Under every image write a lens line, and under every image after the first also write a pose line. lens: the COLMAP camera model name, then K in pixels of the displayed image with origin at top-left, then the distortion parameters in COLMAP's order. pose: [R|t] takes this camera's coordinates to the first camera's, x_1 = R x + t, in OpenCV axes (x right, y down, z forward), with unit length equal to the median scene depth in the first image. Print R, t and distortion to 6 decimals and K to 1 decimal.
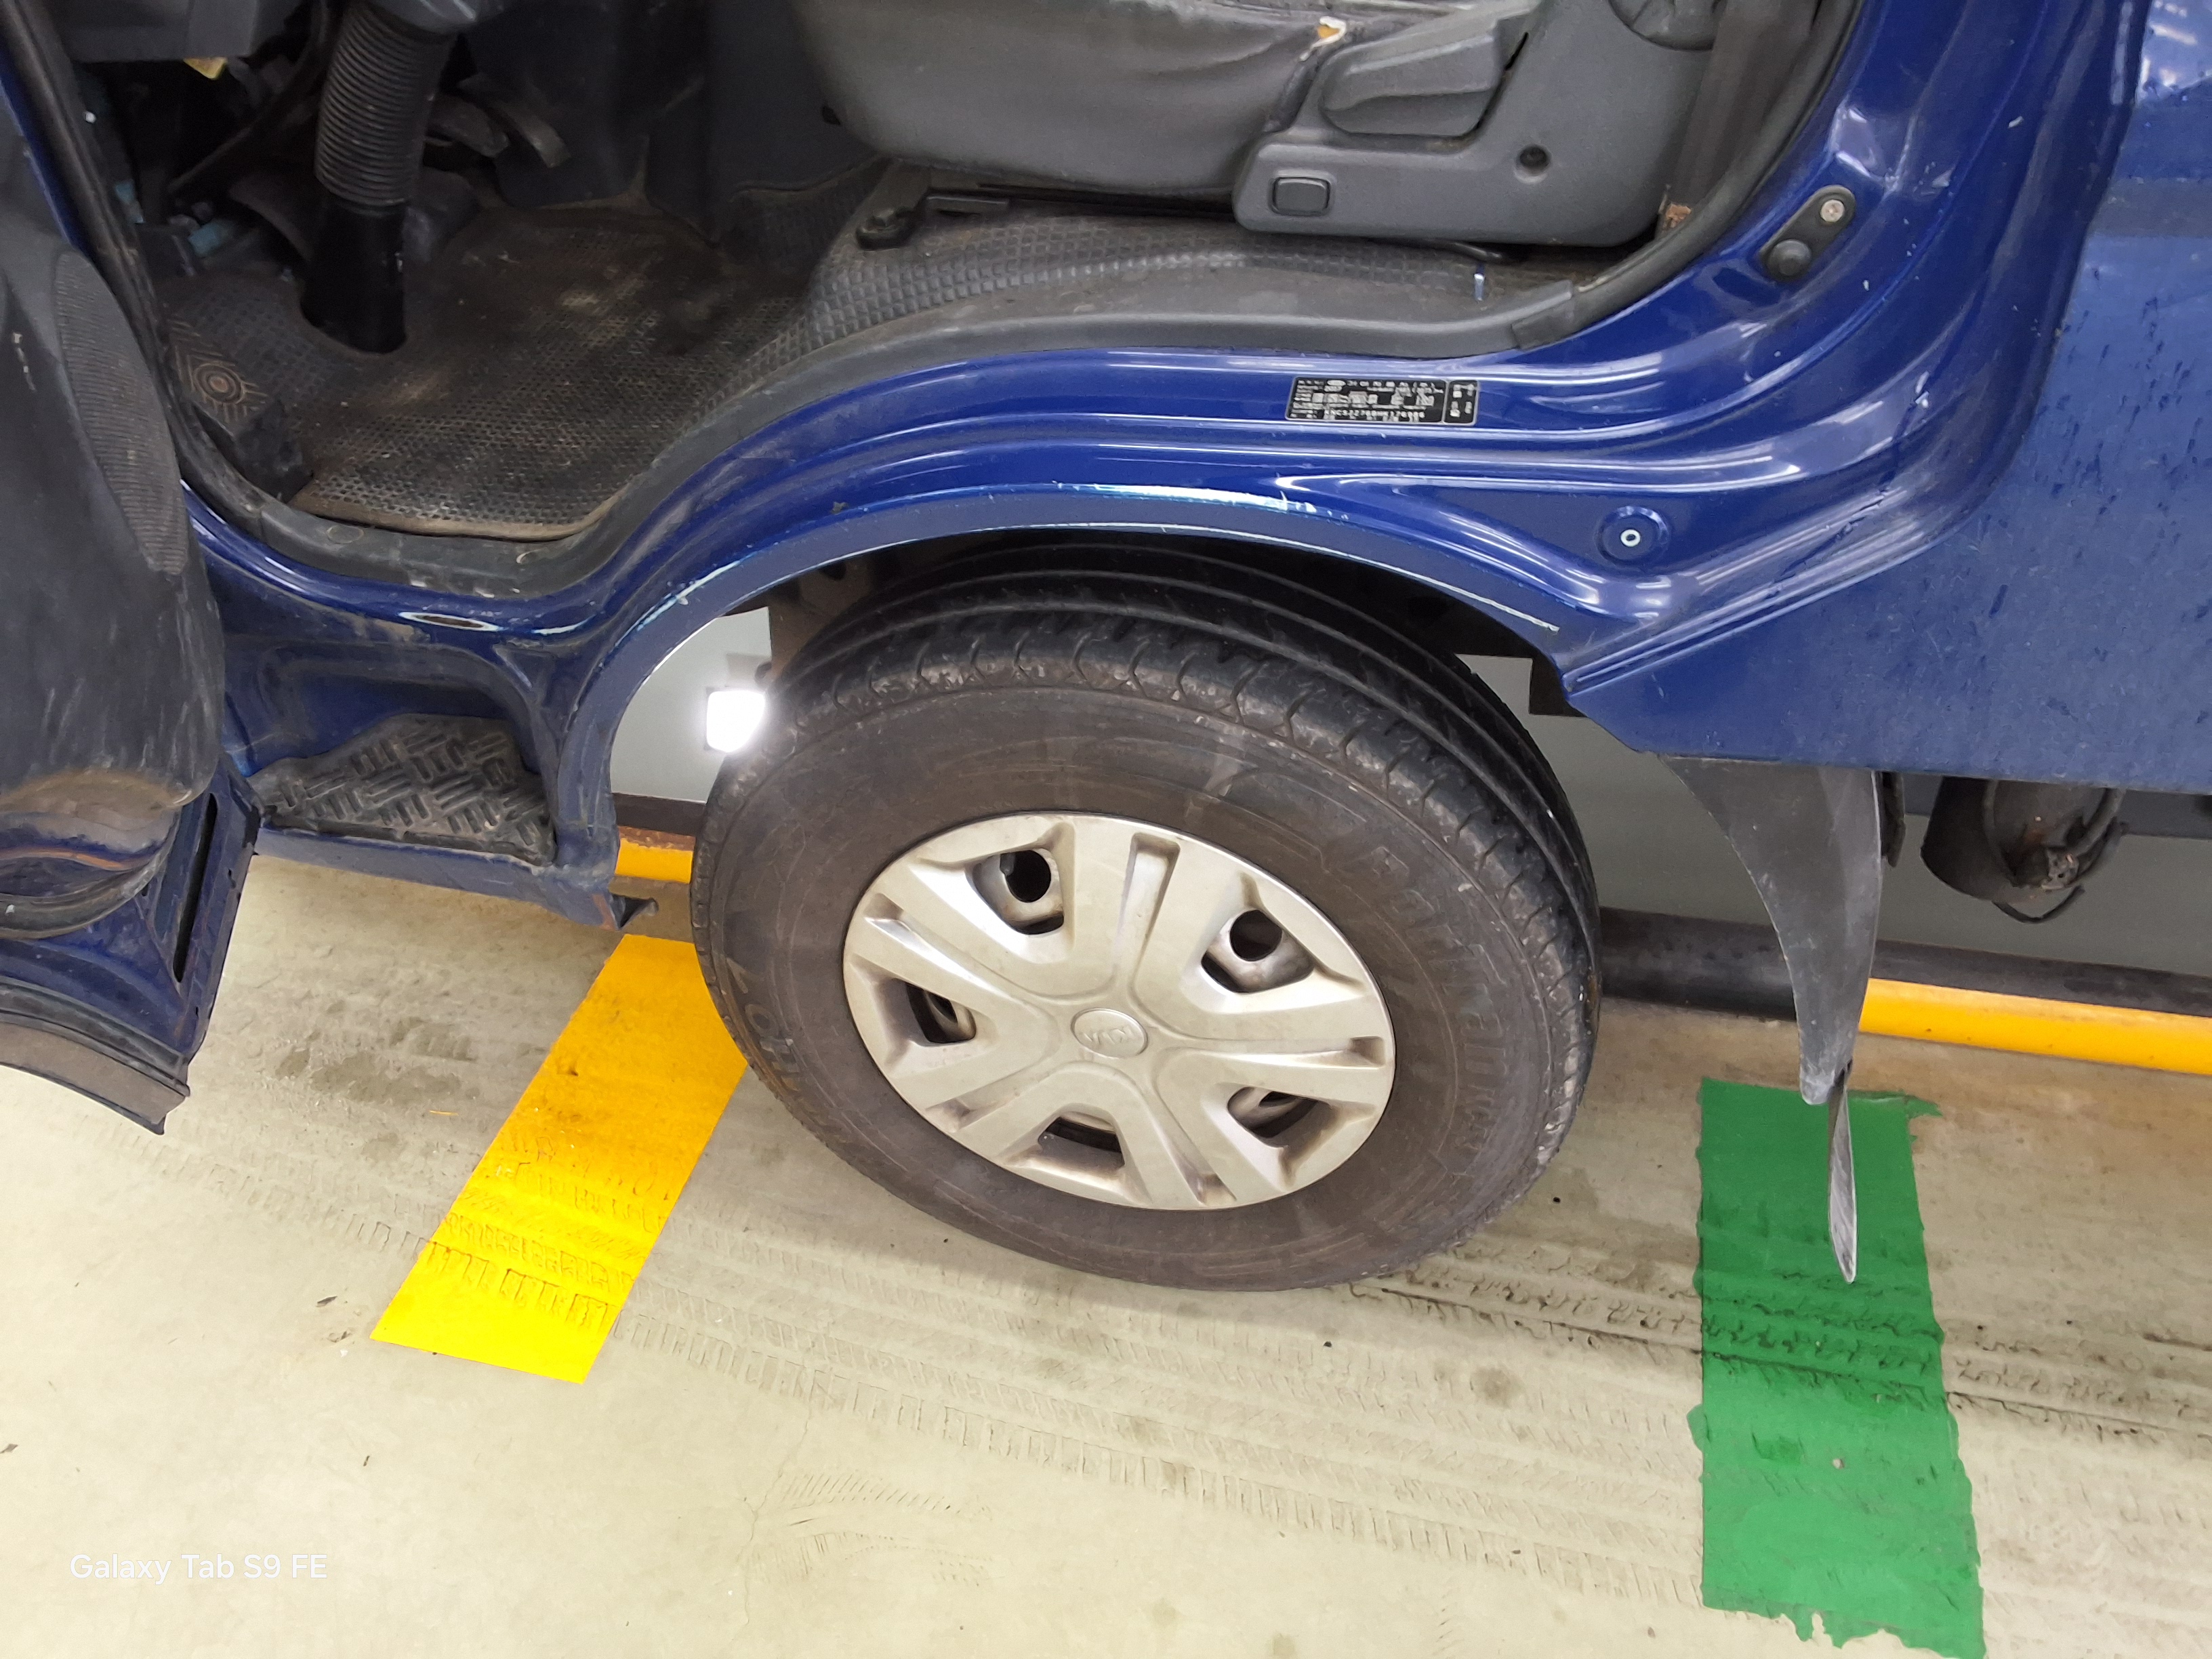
lens RADIAL K [[1799.6, 0, 1096.2], [0, 1799.6, 844.9], [0, 0, 1]] dist [0.136406, -0.233149]
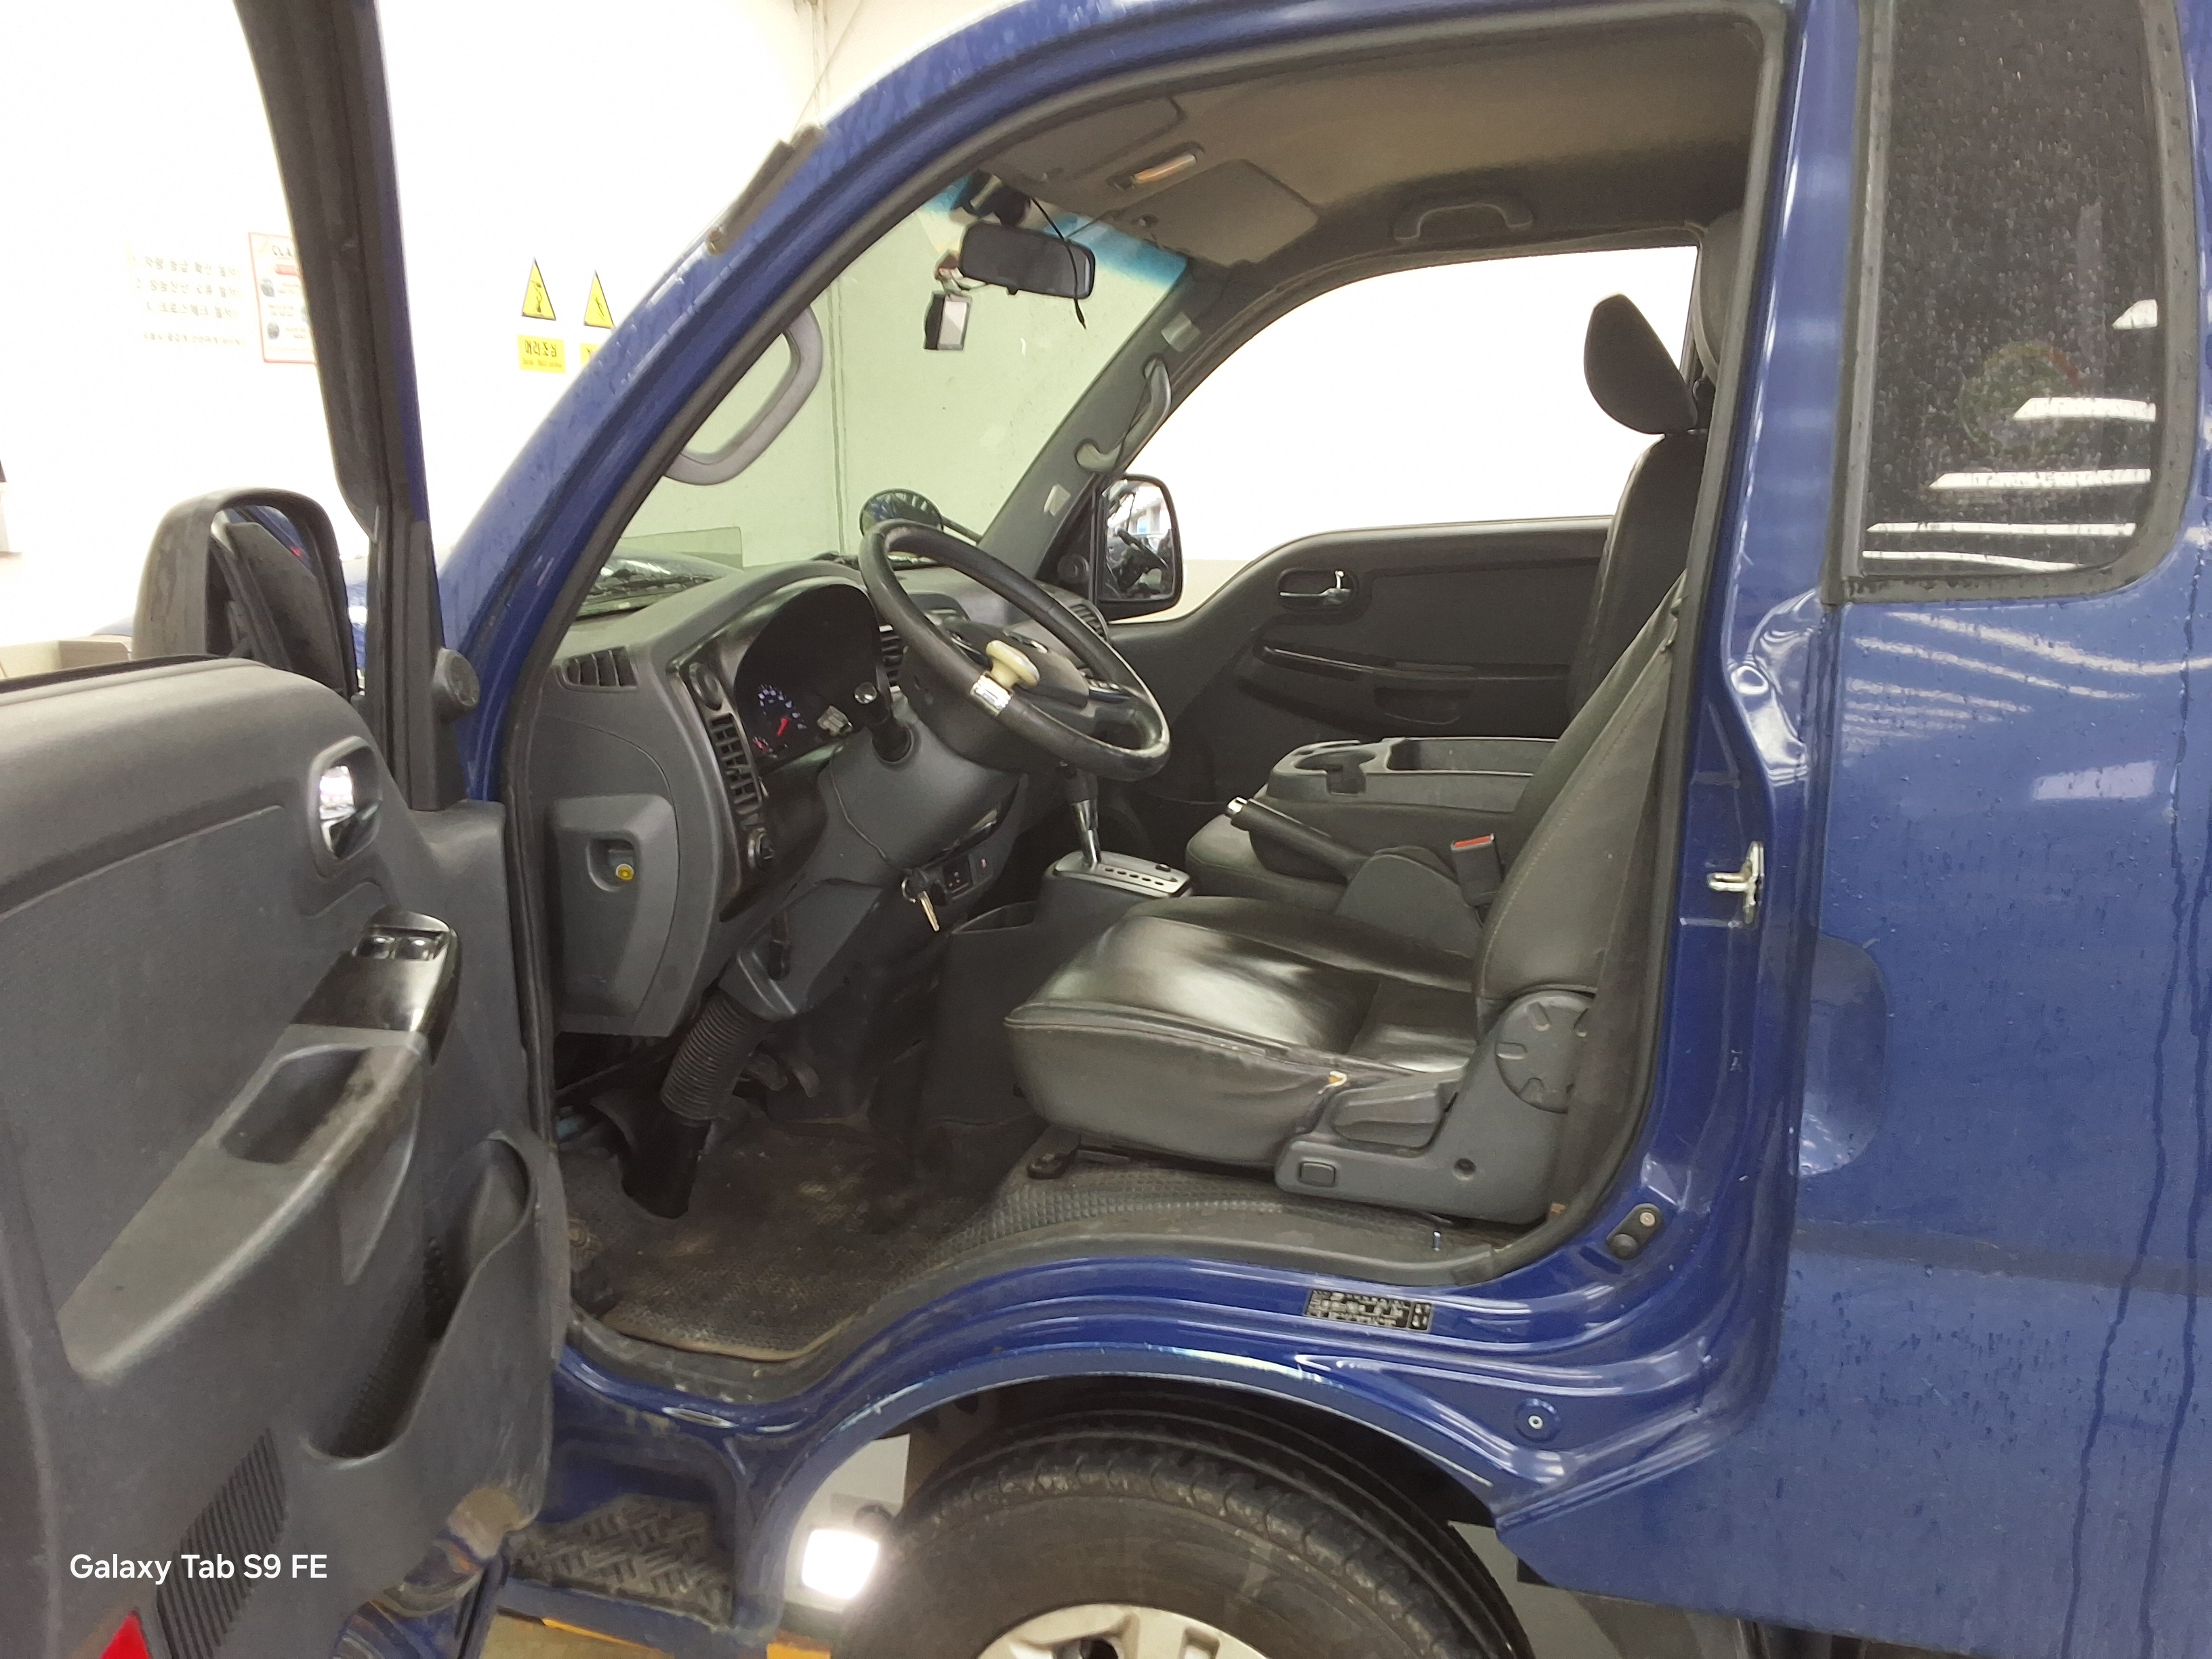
lens RADIAL K [[1799.6, 0, 1096.2], [0, 1799.6, 844.9], [0, 0, 1]] dist [0.136406, -0.233149]
pose [[0.995370, 0.068673, -0.067254, 0.007496], [-0.091917, 0.884696, -0.457017, 0.109470], [0.028115, 0.461083, 0.886911, -0.460124]]
